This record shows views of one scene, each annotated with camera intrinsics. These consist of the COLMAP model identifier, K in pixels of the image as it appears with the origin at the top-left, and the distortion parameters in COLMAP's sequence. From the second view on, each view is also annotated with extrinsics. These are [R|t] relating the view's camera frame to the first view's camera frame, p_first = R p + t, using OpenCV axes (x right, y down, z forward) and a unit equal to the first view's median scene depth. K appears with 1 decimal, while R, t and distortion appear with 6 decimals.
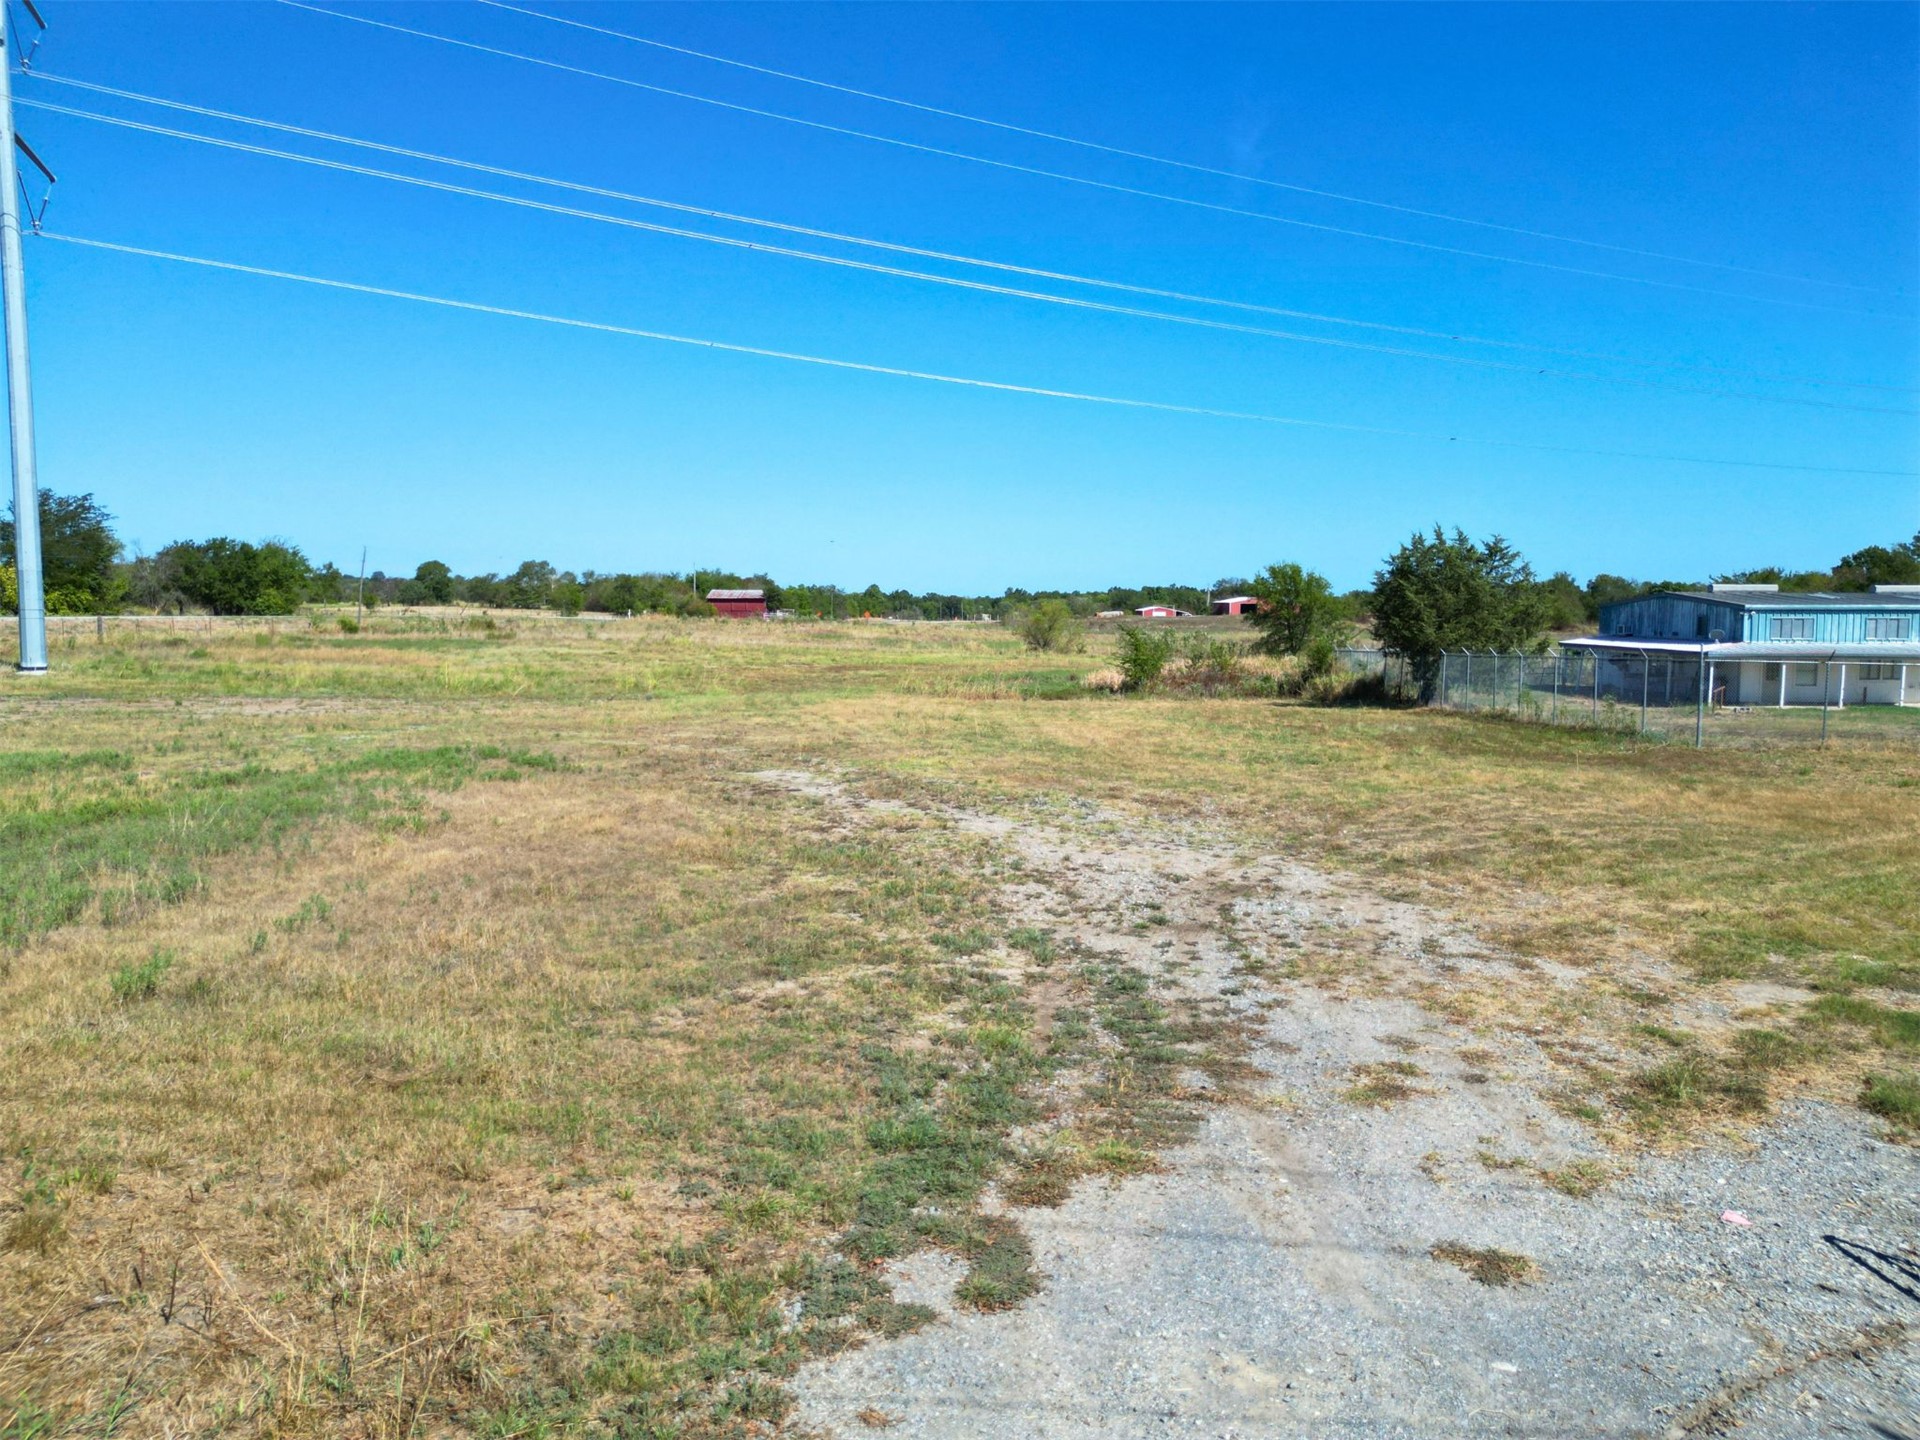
lens RADIAL K [[1344.3, 0, 967.6], [0, 1344.3, 709.9], [0, 0, 1]] dist [0.059973, -0.050120]
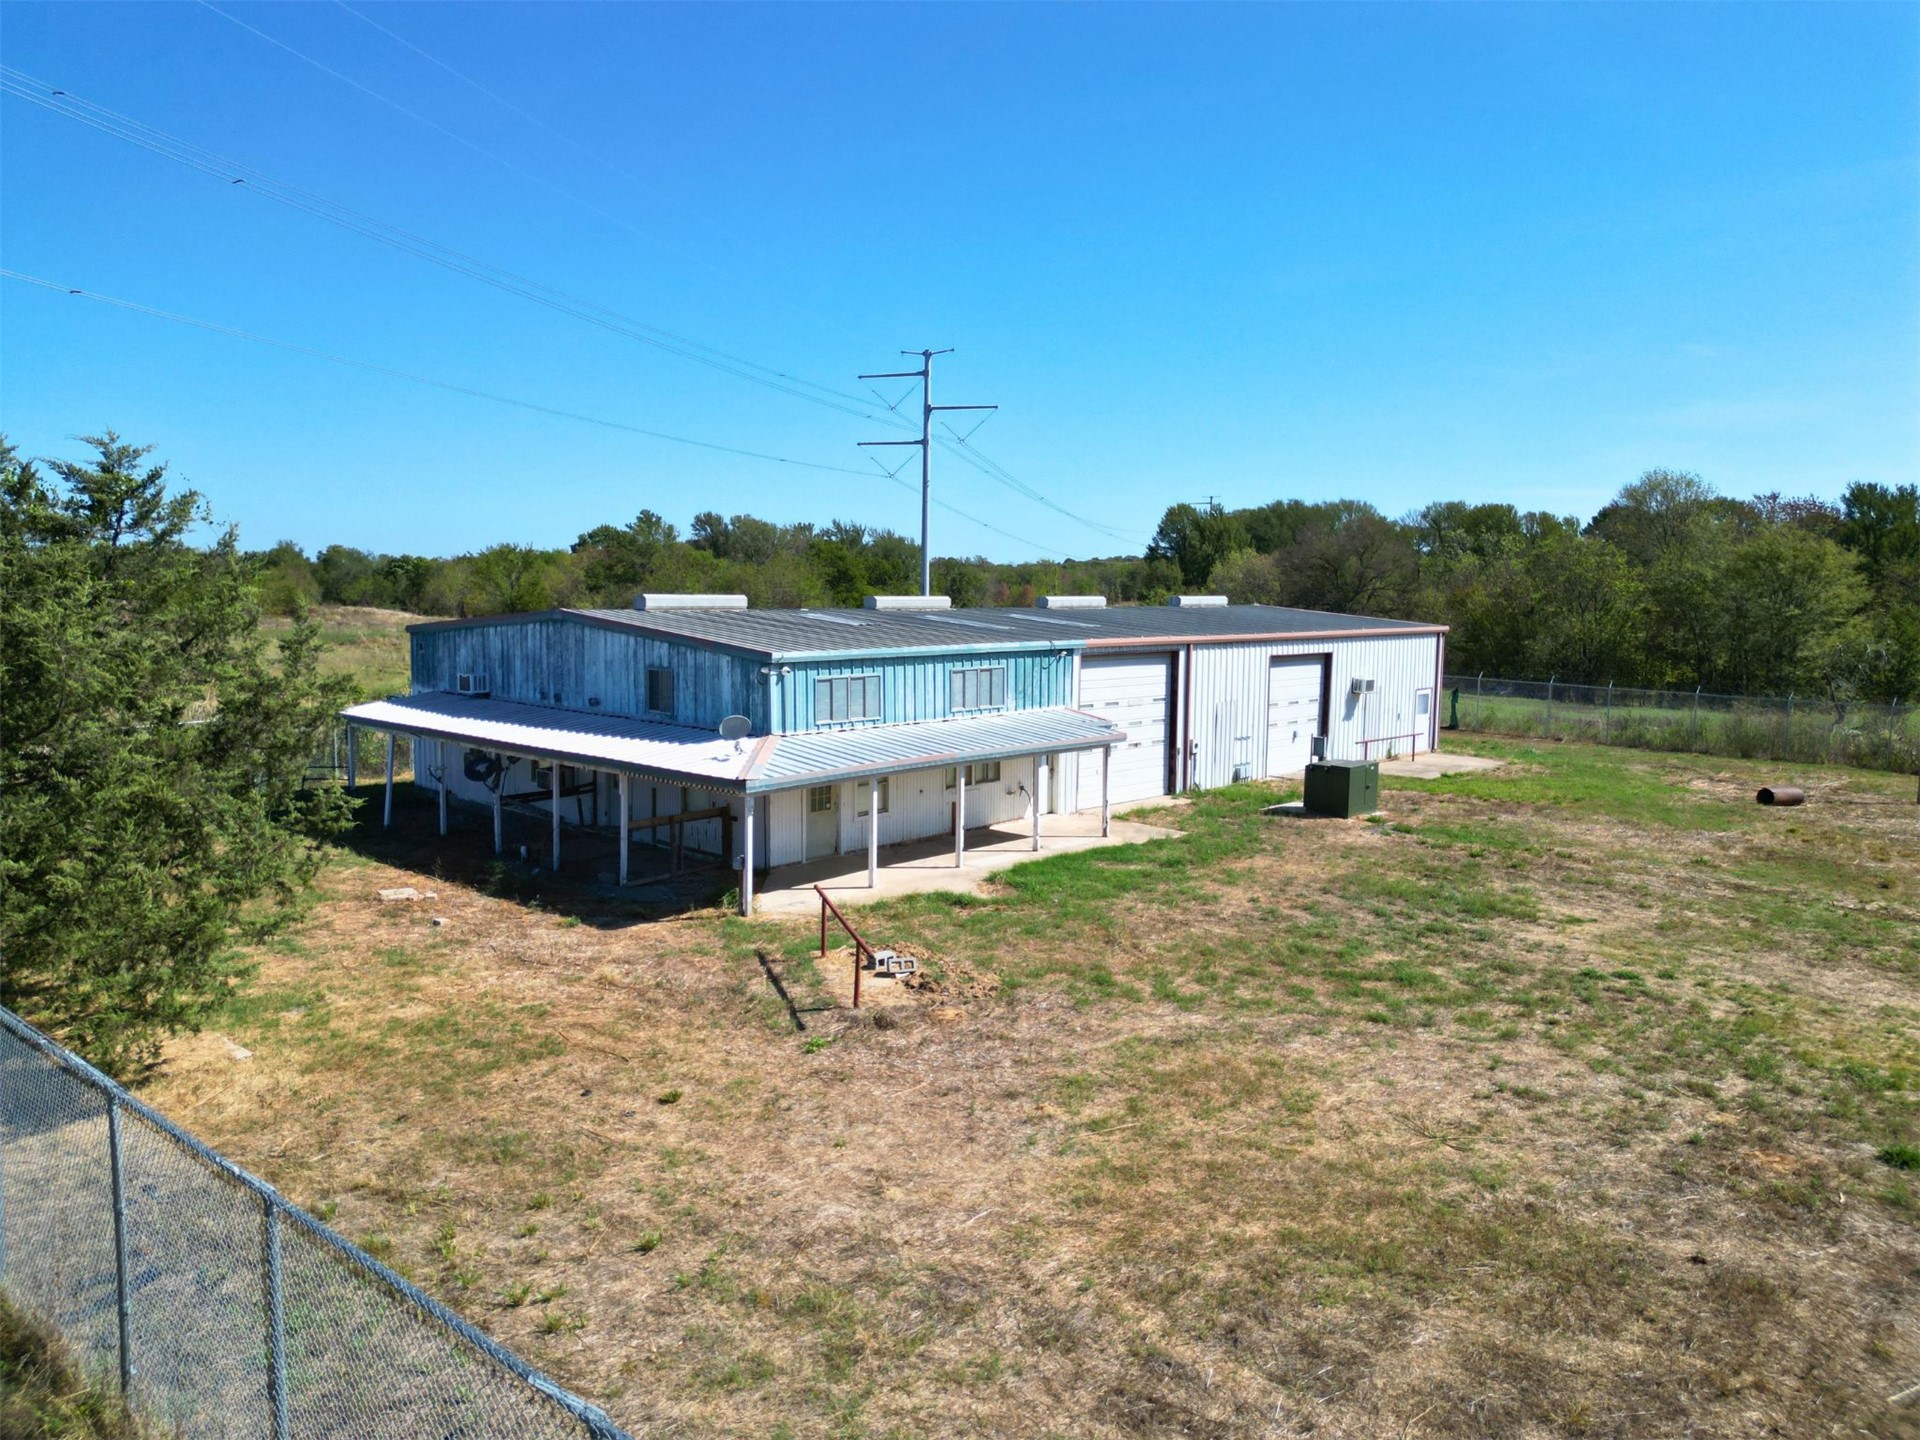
lens RADIAL K [[1344.3, 0, 955.4], [0, 1344.3, 713.5], [0, 0, 1]] dist [0.059973, -0.050120]
pose [[0.645620, -0.072326, 0.760226, 0.637465], [0.051875, 0.997359, 0.050831, -0.176255], [-0.761895, 0.006620, 0.647667, 1.553596]]
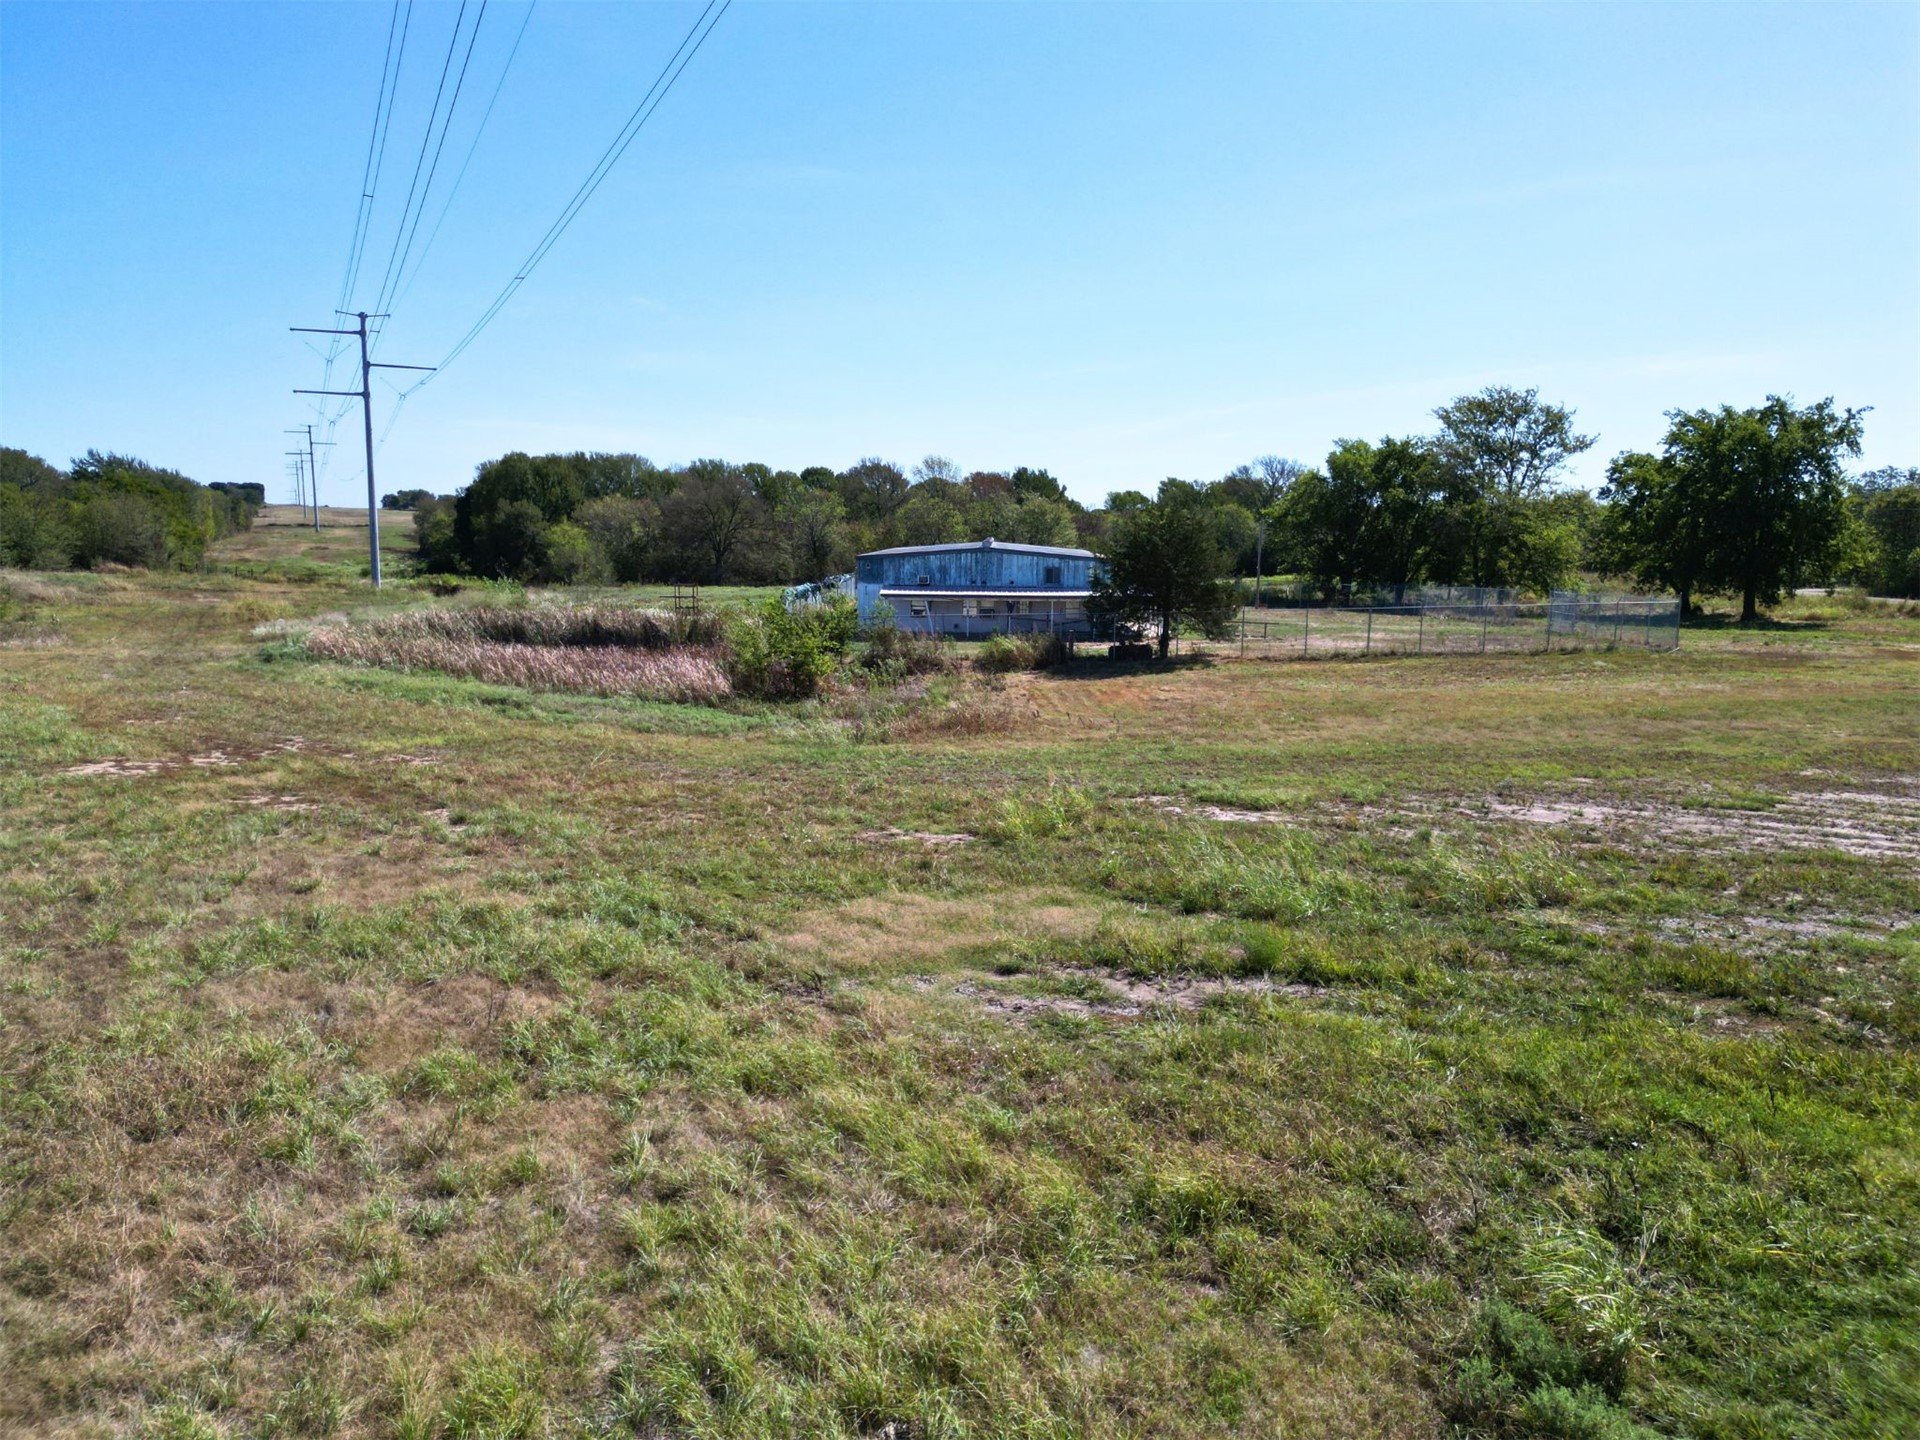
lens RADIAL K [[1344.3, 0, 978.0], [0, 1344.3, 720.2], [0, 0, 1]] dist [0.059973, -0.050120]
pose [[-0.045943, -0.150214, 0.987585, -1.728670], [0.067113, 0.985932, 0.153085, -0.308442], [-0.996687, 0.073313, -0.035215, 2.774125]]
